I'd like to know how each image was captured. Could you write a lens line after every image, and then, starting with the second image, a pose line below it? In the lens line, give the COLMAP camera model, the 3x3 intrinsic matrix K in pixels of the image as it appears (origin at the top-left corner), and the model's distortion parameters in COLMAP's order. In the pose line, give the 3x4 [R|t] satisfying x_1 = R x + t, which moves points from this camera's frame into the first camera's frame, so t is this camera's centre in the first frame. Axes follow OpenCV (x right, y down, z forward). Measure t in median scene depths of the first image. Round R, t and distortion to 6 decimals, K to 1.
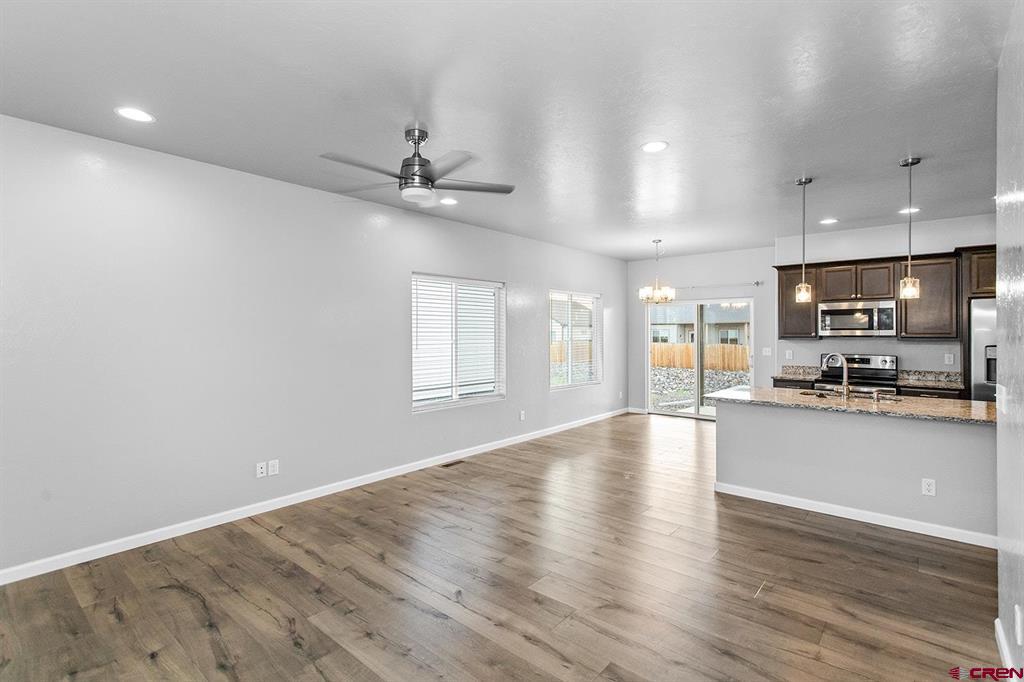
lens RADIAL K [[495.1, 0, 521.2], [0, 495.1, 324.3], [0, 0, 1]] dist [0.002037, 0.002541]
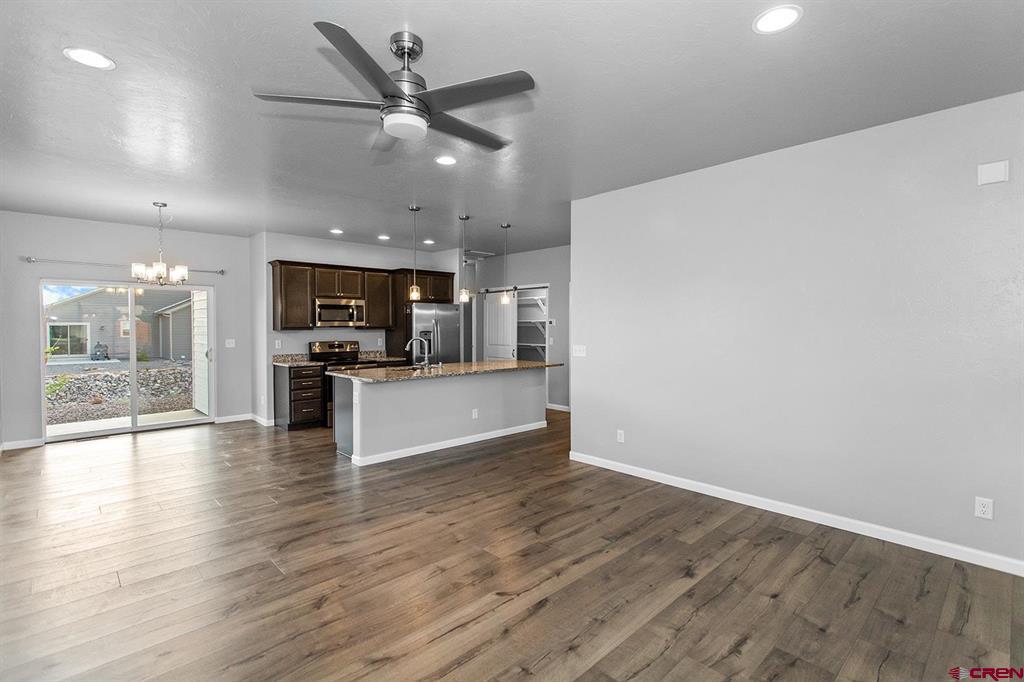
lens RADIAL K [[495.1, 0, 505.8], [0, 495.1, 332.0], [0, 0, 1]] dist [0.002037, 0.002541]
pose [[0.113994, -0.013322, 0.993392, -0.607839], [-0.011108, 0.999830, 0.014683, 0.016745], [-0.993419, -0.012708, 0.113827, 0.511272]]
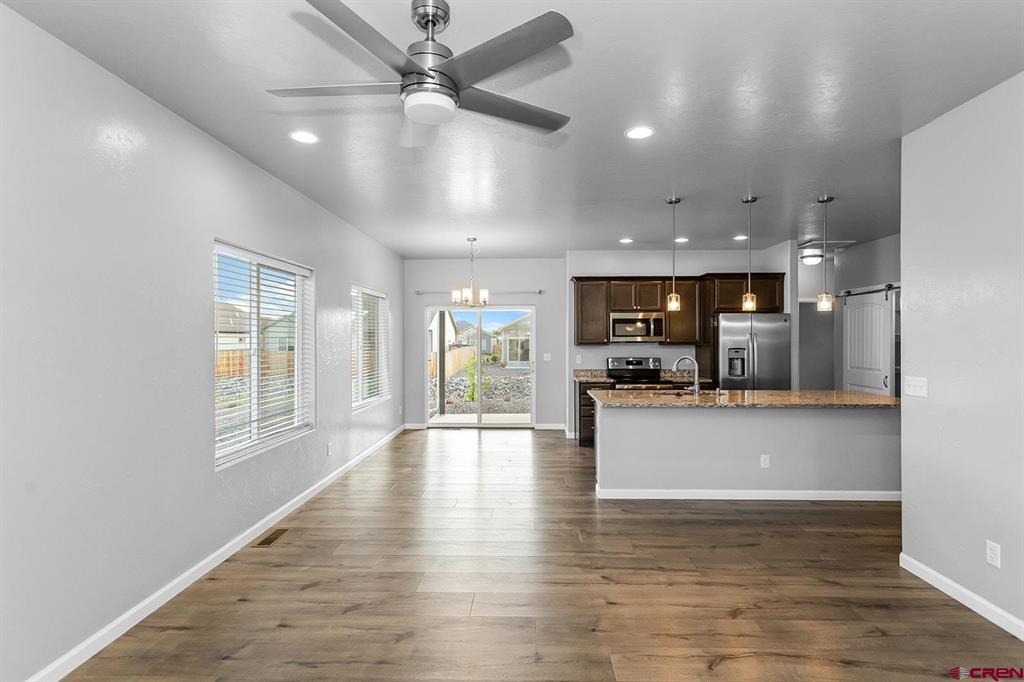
lens RADIAL K [[495.1, 0, 515.6], [0, 495.1, 343.1], [0, 0, 1]] dist [0.002037, 0.002541]
pose [[0.778096, -0.005967, 0.628118, -0.329585], [-0.006676, 0.999820, 0.017768, 0.008338], [-0.628110, -0.018018, 0.777916, 0.309456]]
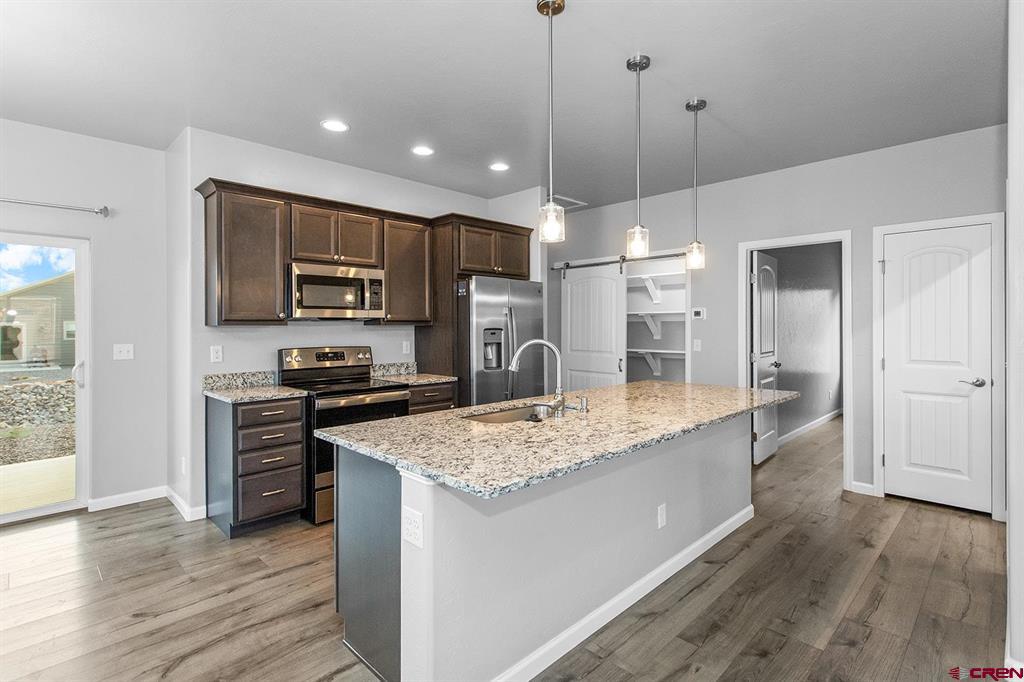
lens RADIAL K [[495.1, 0, 500.4], [0, 495.1, 325.1], [0, 0, 1]] dist [0.002037, 0.002541]
pose [[0.086951, 0.003868, 0.996205, 0.048672], [-0.009804, 0.999947, -0.003027, 0.037052], [-0.996164, -0.009503, 0.086984, 0.848932]]
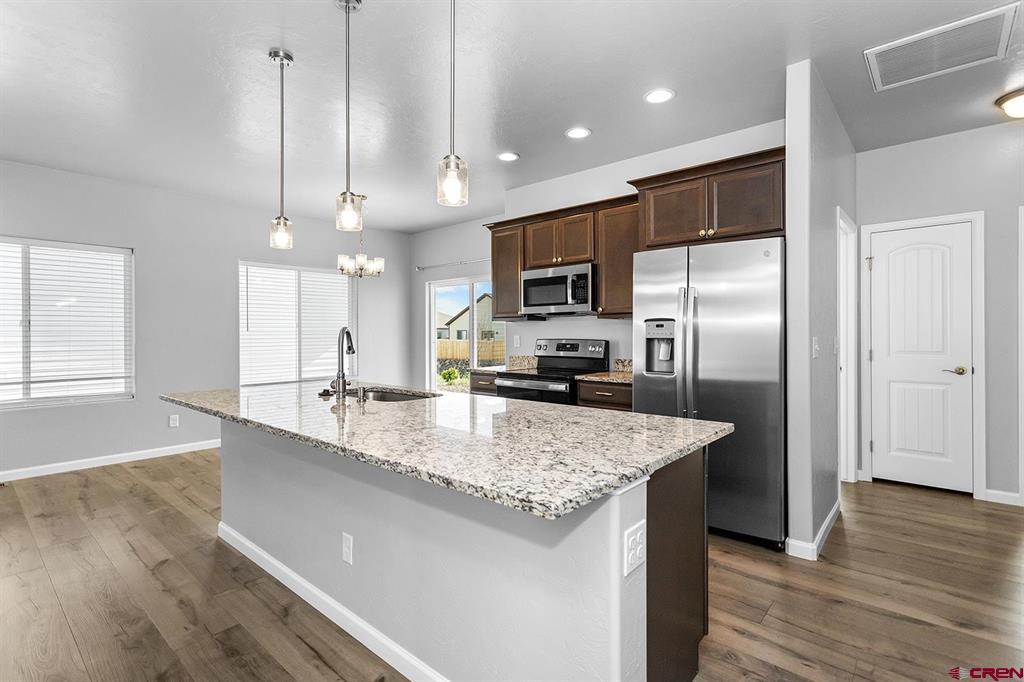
lens RADIAL K [[495.1, 0, 543.3], [0, 495.1, 330.3], [0, 0, 1]] dist [0.002037, 0.002541]
pose [[0.999881, -0.003053, 0.015091, 0.751419], [0.002968, 0.999979, 0.005687, 0.050884], [-0.015108, -0.005642, 0.999870, 0.299556]]
